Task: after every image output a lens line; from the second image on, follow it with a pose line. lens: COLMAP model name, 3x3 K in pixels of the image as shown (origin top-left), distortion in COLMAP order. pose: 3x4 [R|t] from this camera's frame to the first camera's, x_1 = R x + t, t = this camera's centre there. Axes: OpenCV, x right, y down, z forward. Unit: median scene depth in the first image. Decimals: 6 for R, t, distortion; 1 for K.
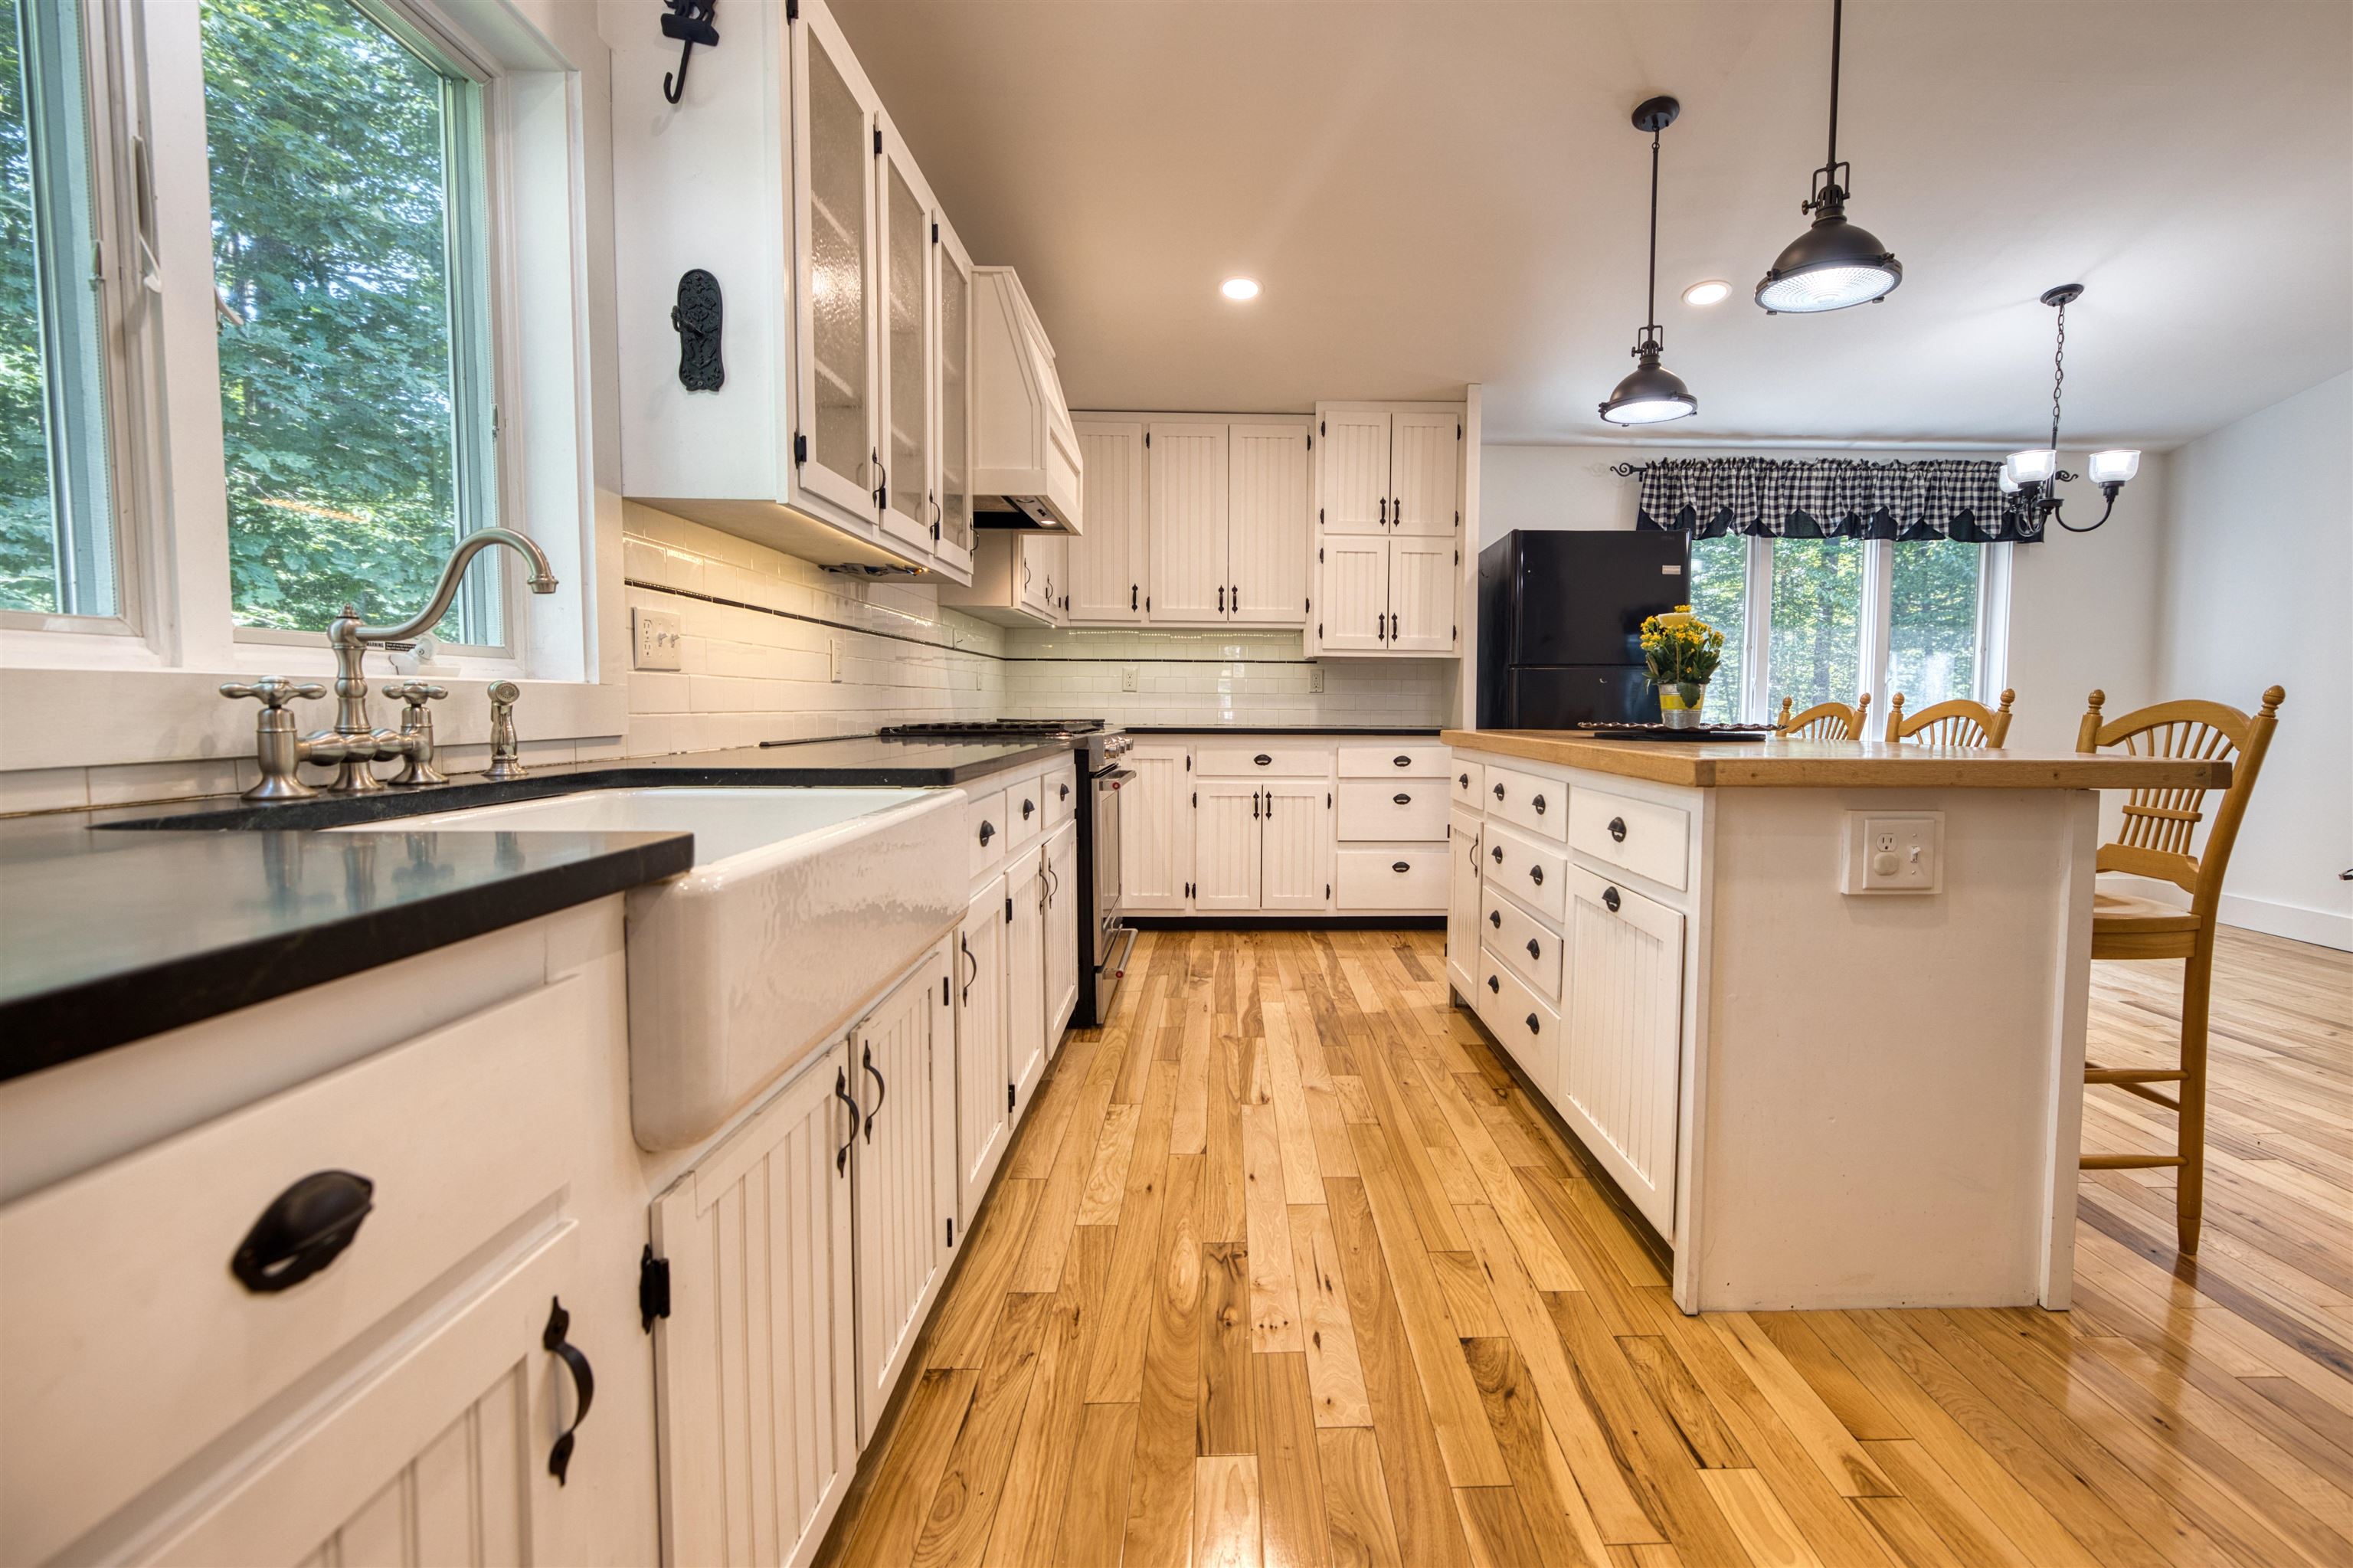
lens RADIAL K [[1076.1, 0, 1256.9], [0, 1076.1, 770.1], [0, 0, 1]] dist [0.000436, 0.001026]
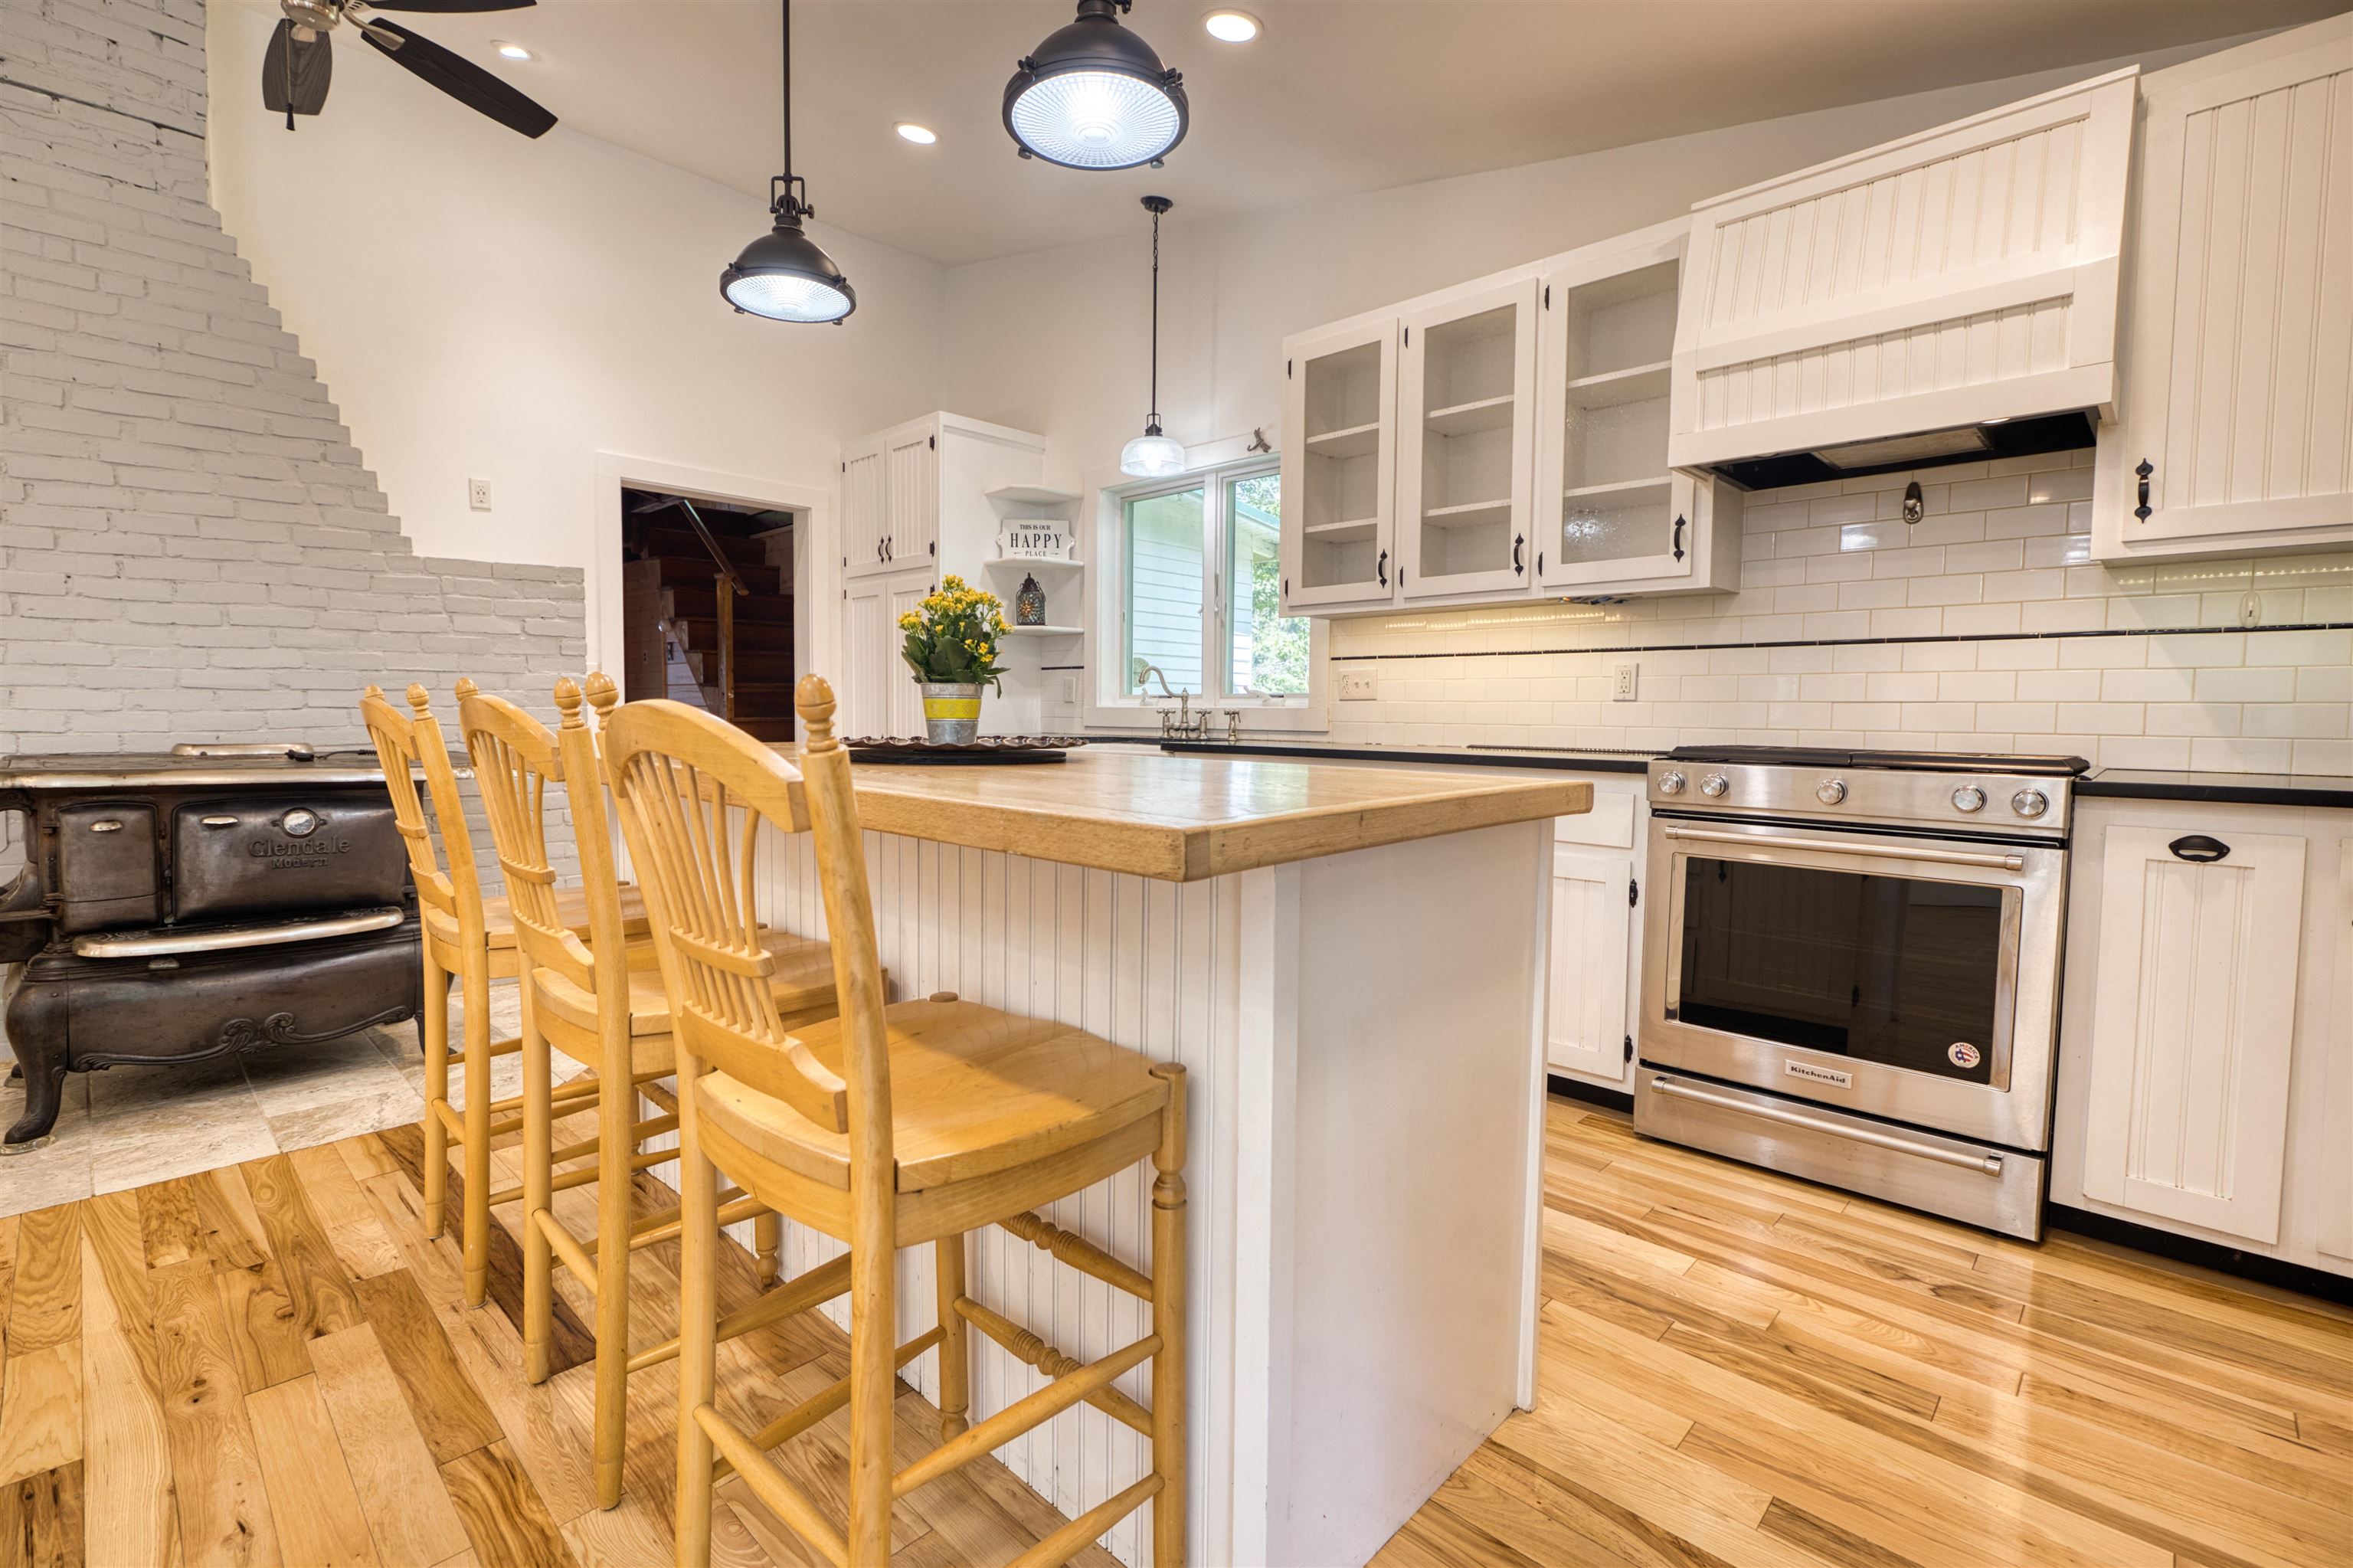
lens RADIAL K [[1058.6, 0, 1150.9], [0, 1058.6, 781.2], [0, 0, 1]] dist [0.000225, 0.000002]
pose [[-0.722891, 0.029809, -0.690319, 0.775427], [-0.059151, 0.992732, 0.104809, -0.093050], [0.688426, 0.116598, -0.715873, 1.575126]]
